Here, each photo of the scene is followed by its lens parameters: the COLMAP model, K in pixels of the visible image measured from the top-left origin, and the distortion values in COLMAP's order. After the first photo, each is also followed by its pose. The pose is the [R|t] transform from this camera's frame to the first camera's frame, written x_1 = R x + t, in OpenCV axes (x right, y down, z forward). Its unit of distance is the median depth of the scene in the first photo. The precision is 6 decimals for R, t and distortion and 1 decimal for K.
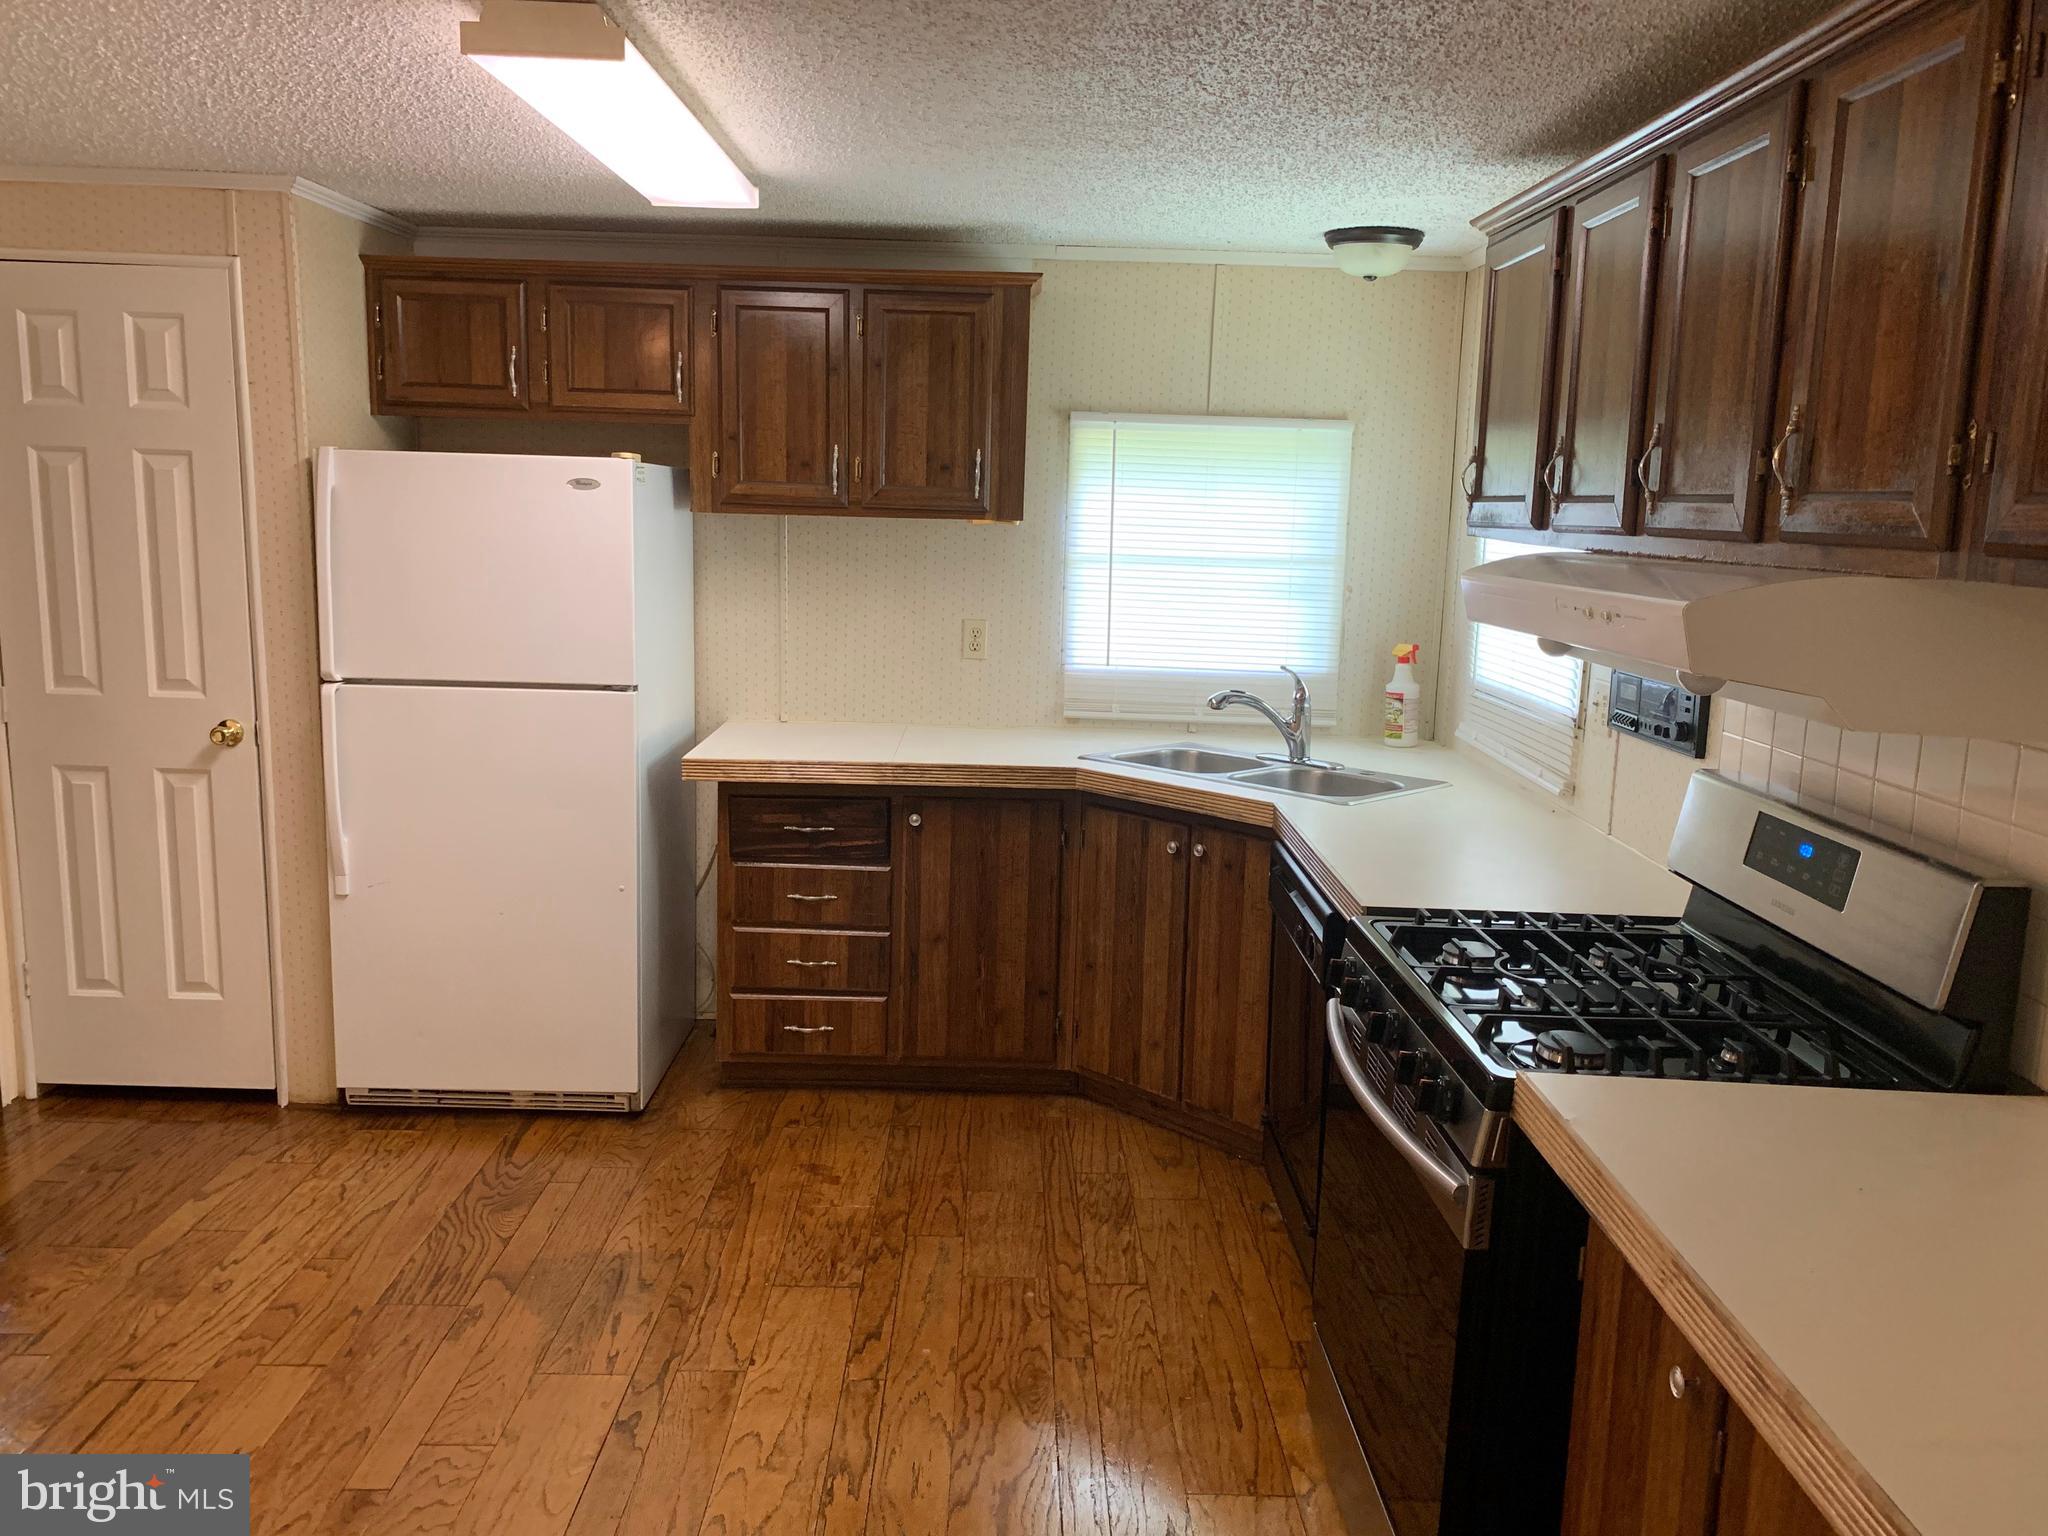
lens RADIAL K [[1576.5, 0, 1016.6], [0, 1576.5, 756.1], [0, 0, 1]] dist [0.068881, -0.018611]
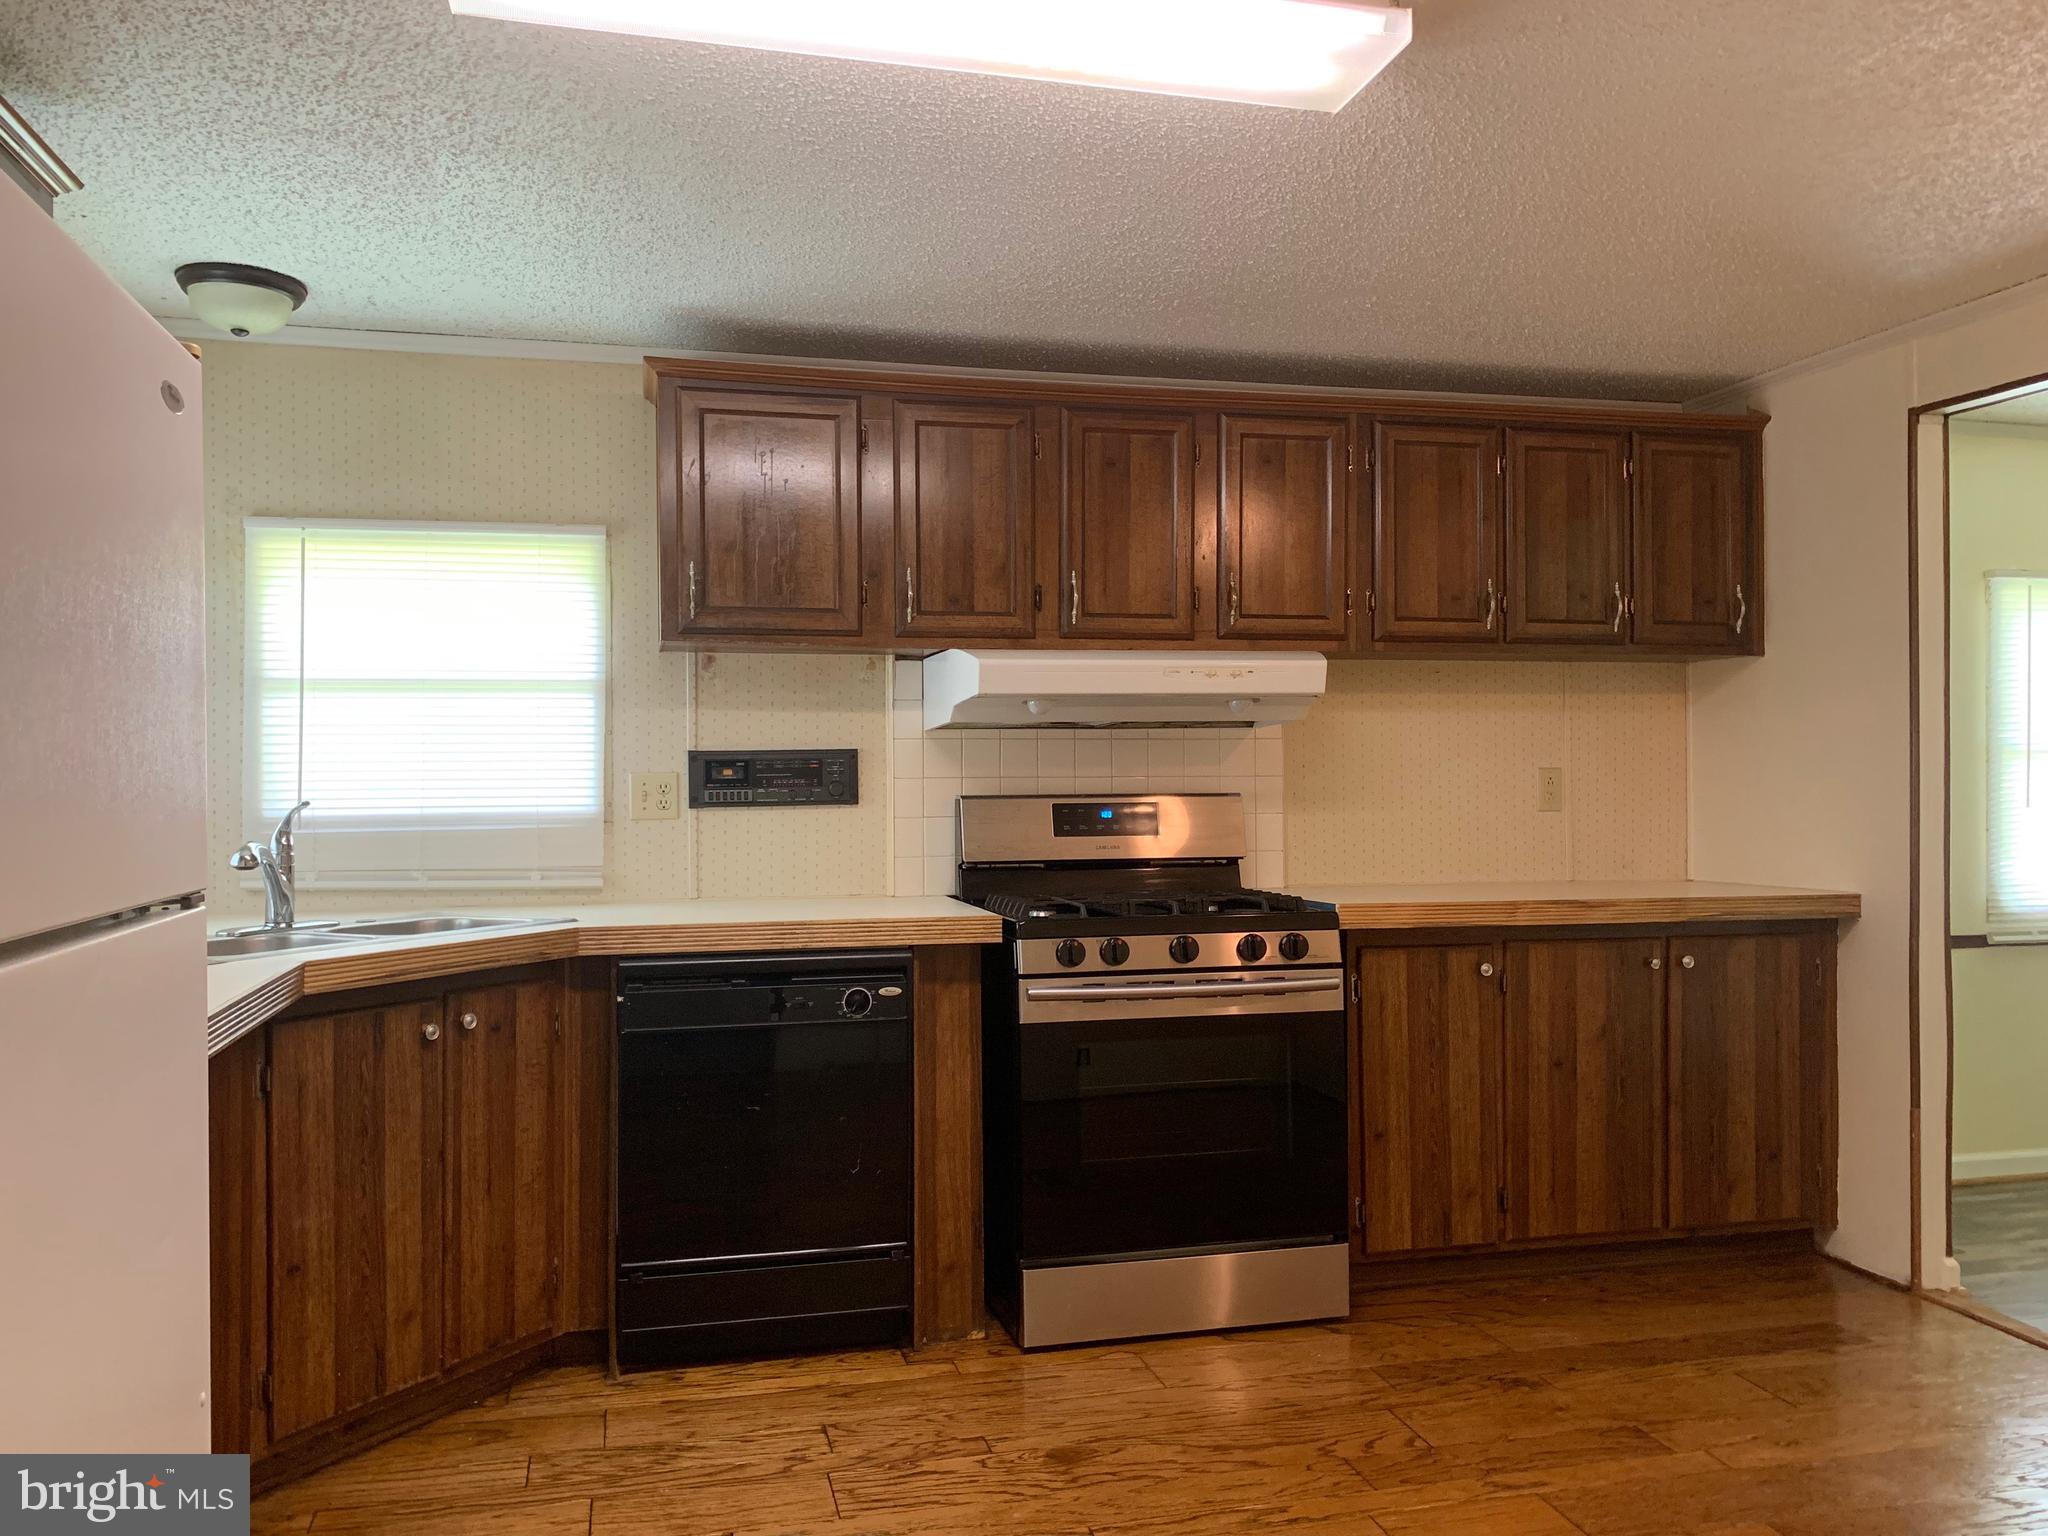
lens RADIAL K [[1576.5, 0, 1009.0], [0, 1576.5, 770.6], [0, 0, 1]] dist [0.068881, -0.018611]
pose [[-0.214266, -0.030299, 0.976305, -0.733844], [0.156243, 0.985586, 0.064877, -0.075886], [-0.964198, 0.166442, -0.206444, 0.897849]]
